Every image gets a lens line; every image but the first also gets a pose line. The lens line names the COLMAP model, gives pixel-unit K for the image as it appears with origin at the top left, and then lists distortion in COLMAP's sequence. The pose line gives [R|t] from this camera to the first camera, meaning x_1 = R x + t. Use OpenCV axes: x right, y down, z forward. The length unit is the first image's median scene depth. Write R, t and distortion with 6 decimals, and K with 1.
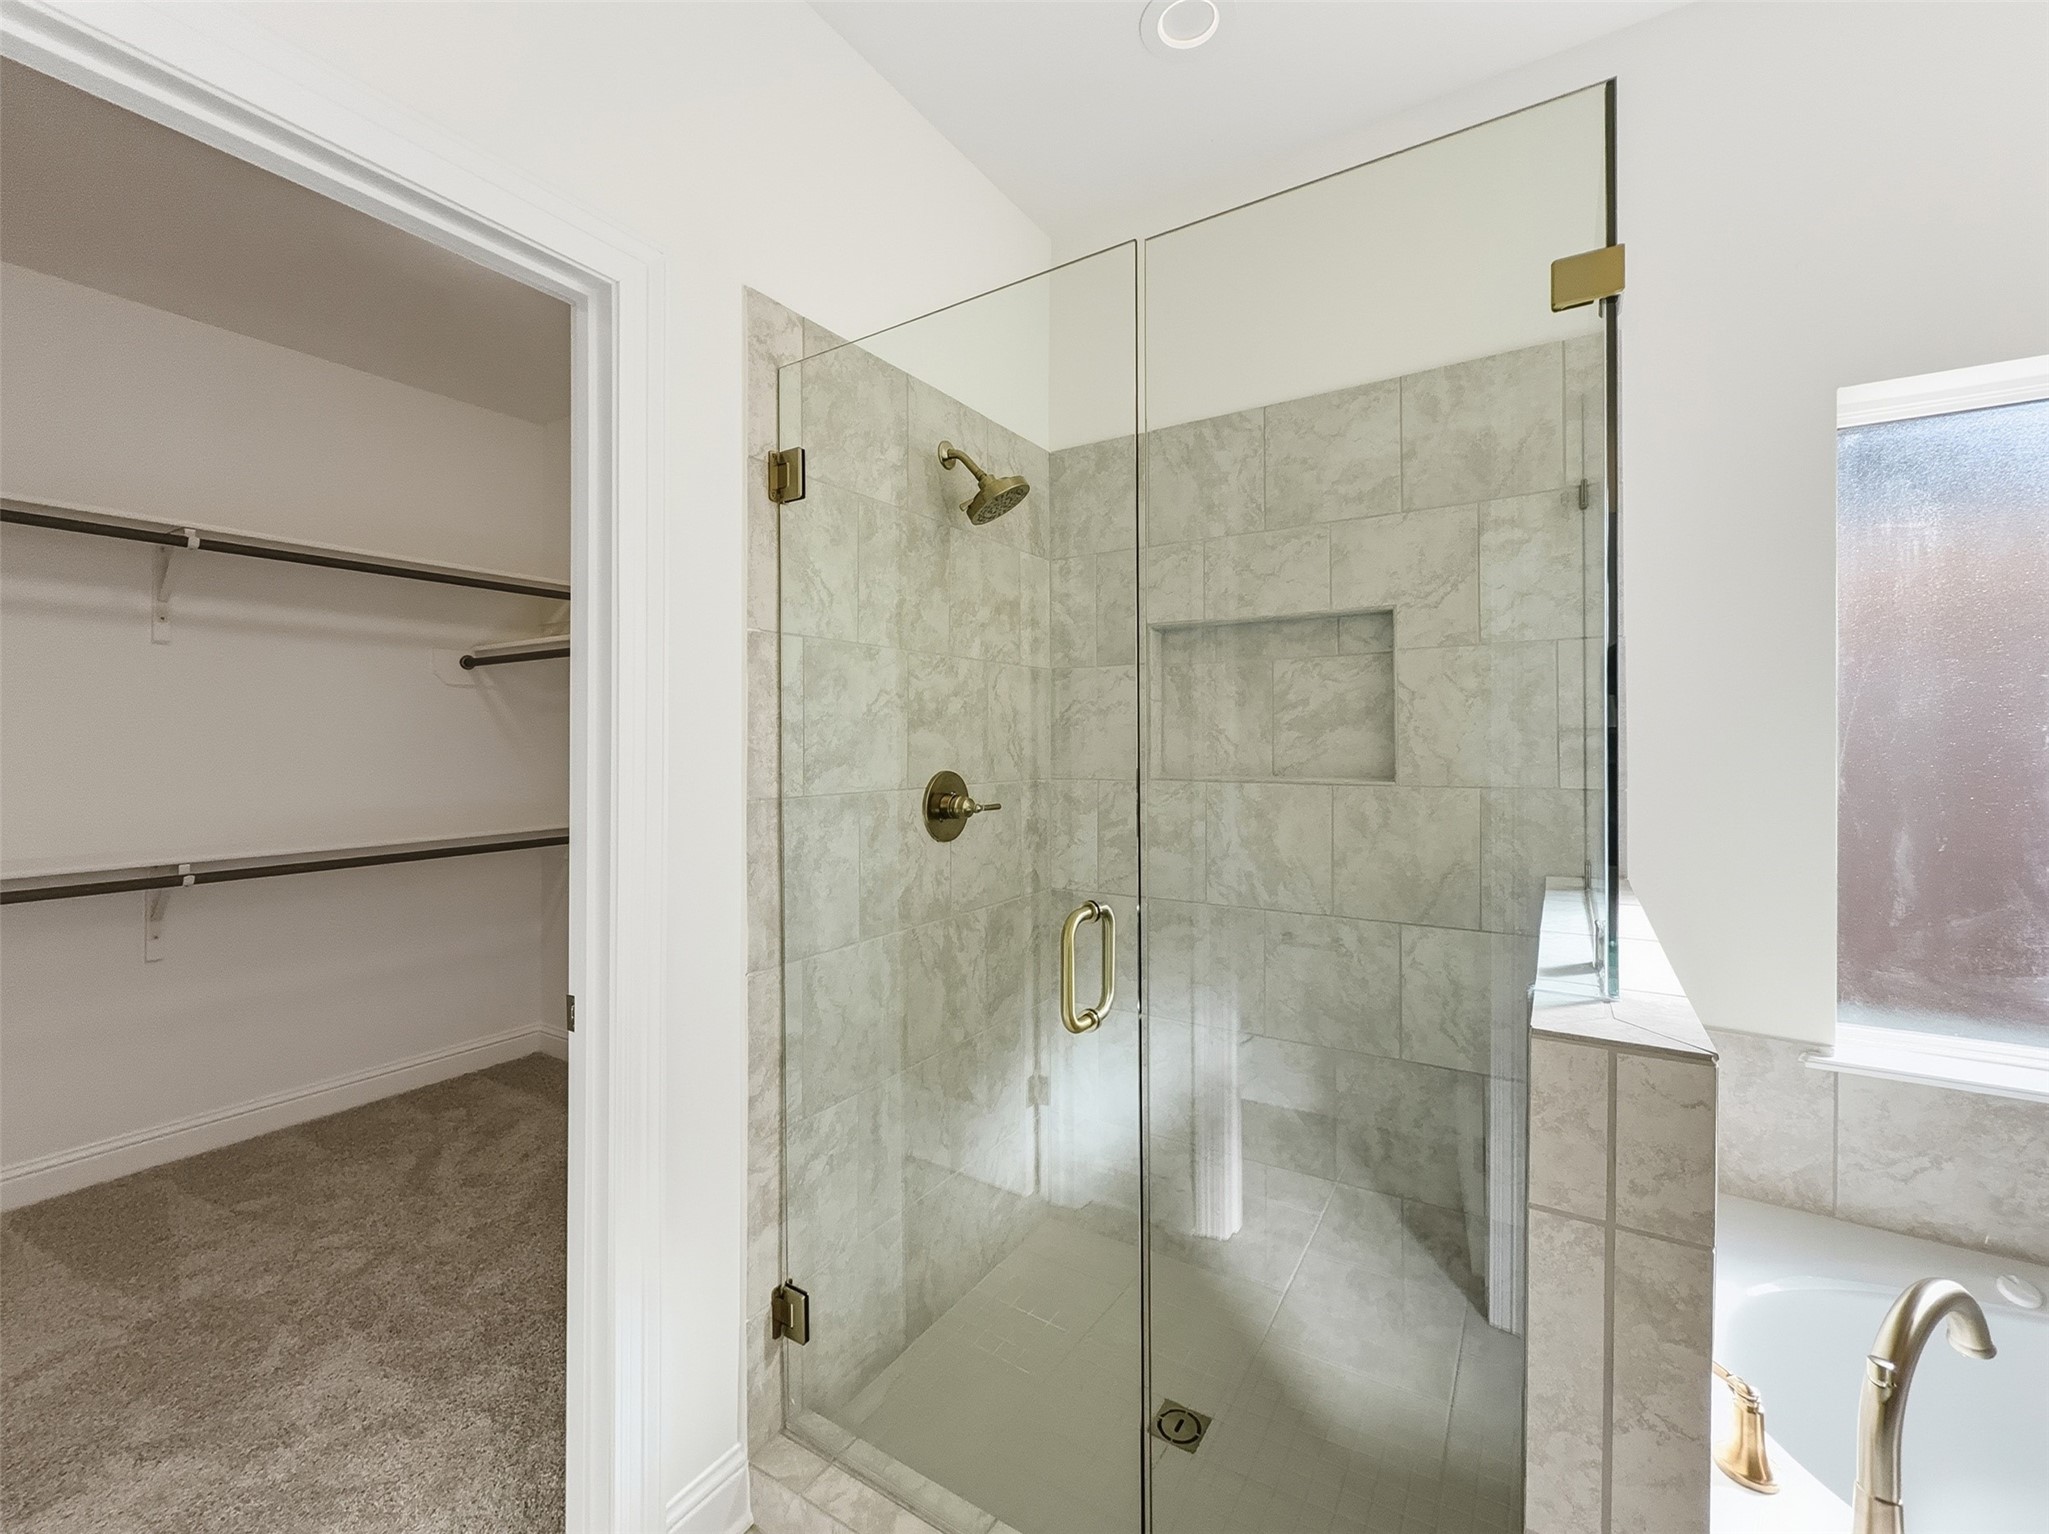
lens RADIAL K [[854.2, 0, 1027.8], [0, 854.2, 739.2], [0, 0, 1]] dist [0.001875, 0.000242]
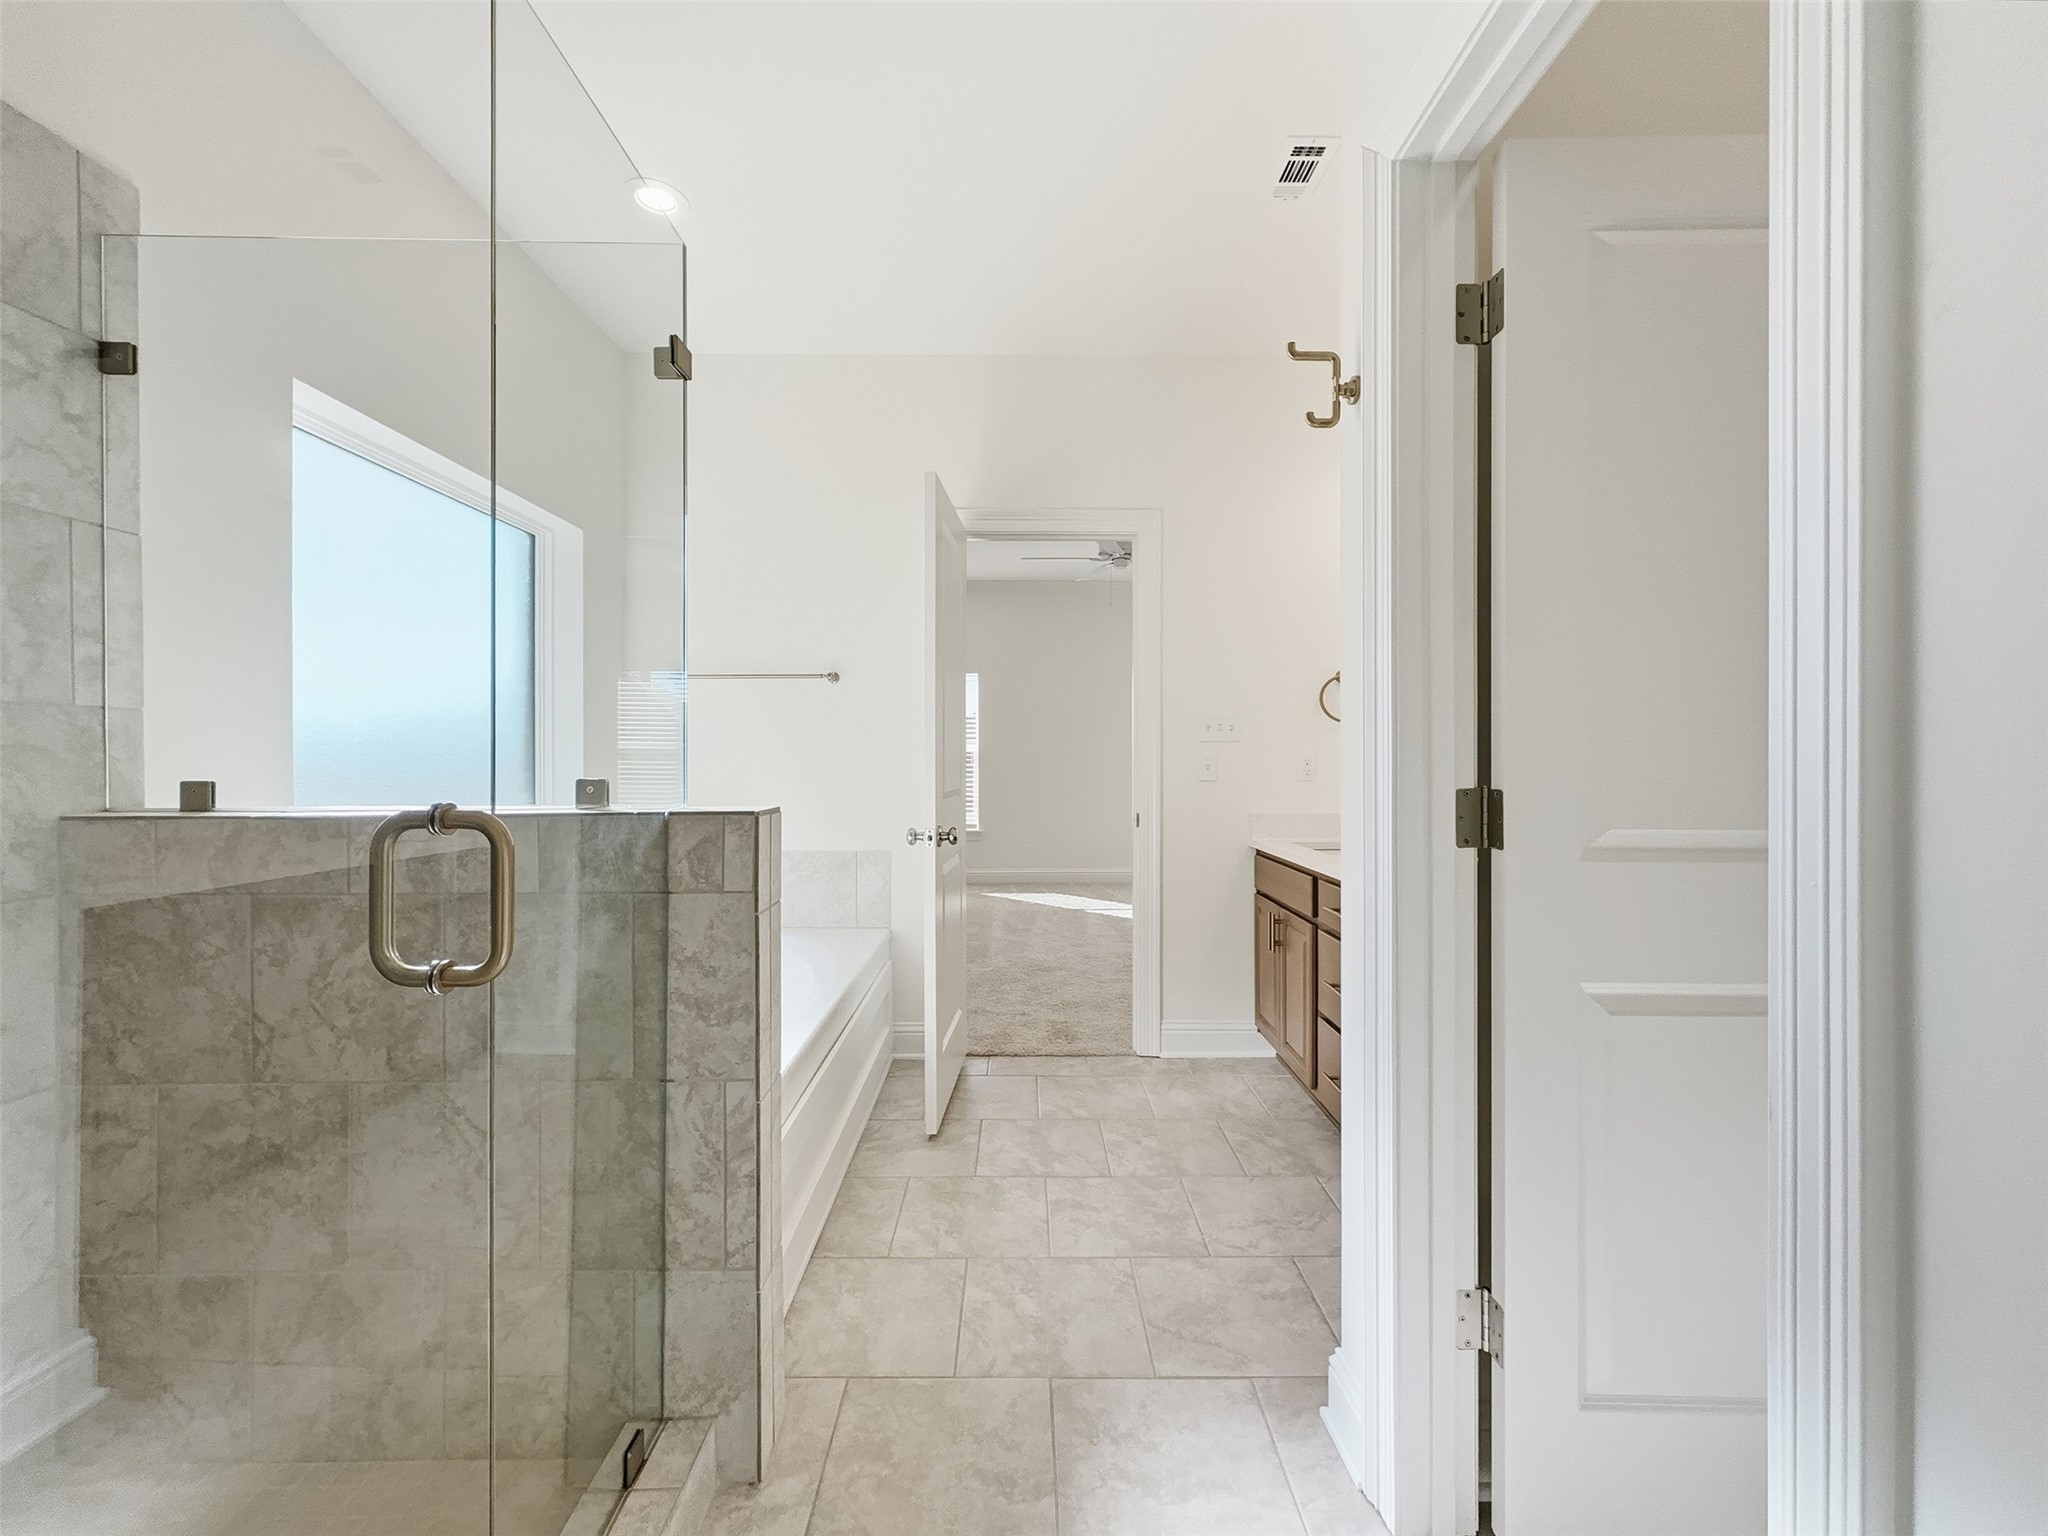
lens RADIAL K [[841.4, 0, 1023.4], [0, 841.4, 756.4], [0, 0, 1]] dist [-0.000706, 0.000025]
pose [[-0.540302, -0.000334, 0.841471, -0.471077], [-0.001127, 0.999999, -0.000327, 0.094748], [-0.841470, -0.001125, -0.540302, 0.610195]]
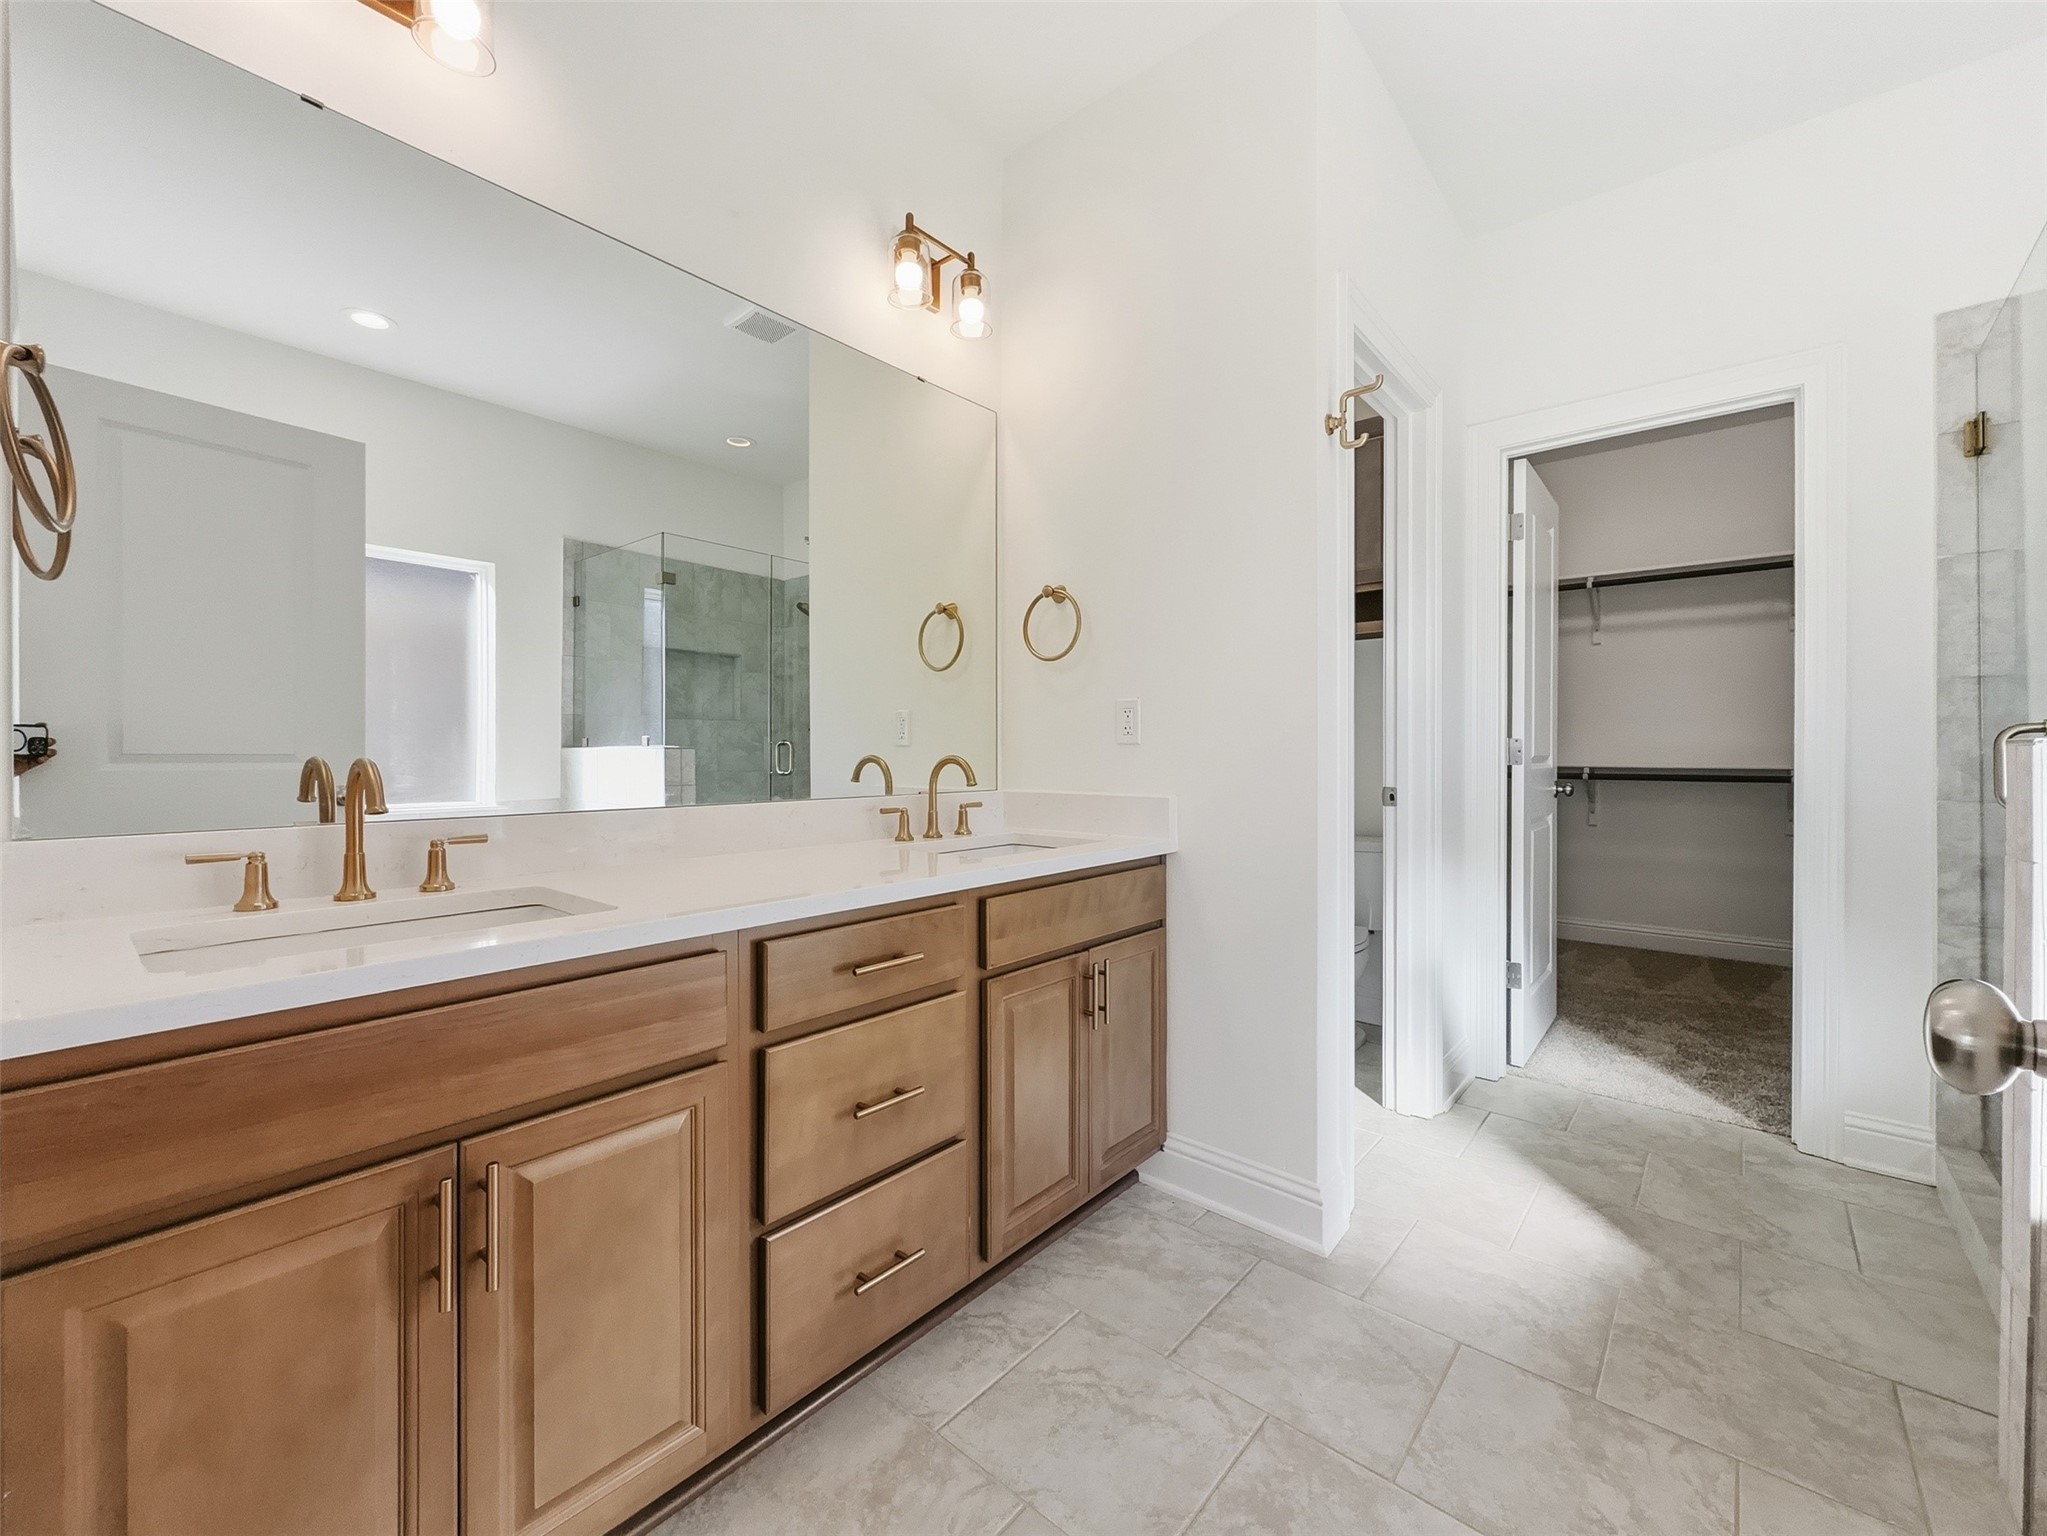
lens RADIAL K [[841.0, 0, 1022.9], [0, 841.0, 756.4], [0, 0, 1]] dist [-0.000706, 0.000025]
pose [[-0.143680, -0.001140, -0.989624, 0.982470], [0.001645, 0.999998, -0.001391, 0.155463], [0.989623, -0.001828, -0.143678, -0.232015]]
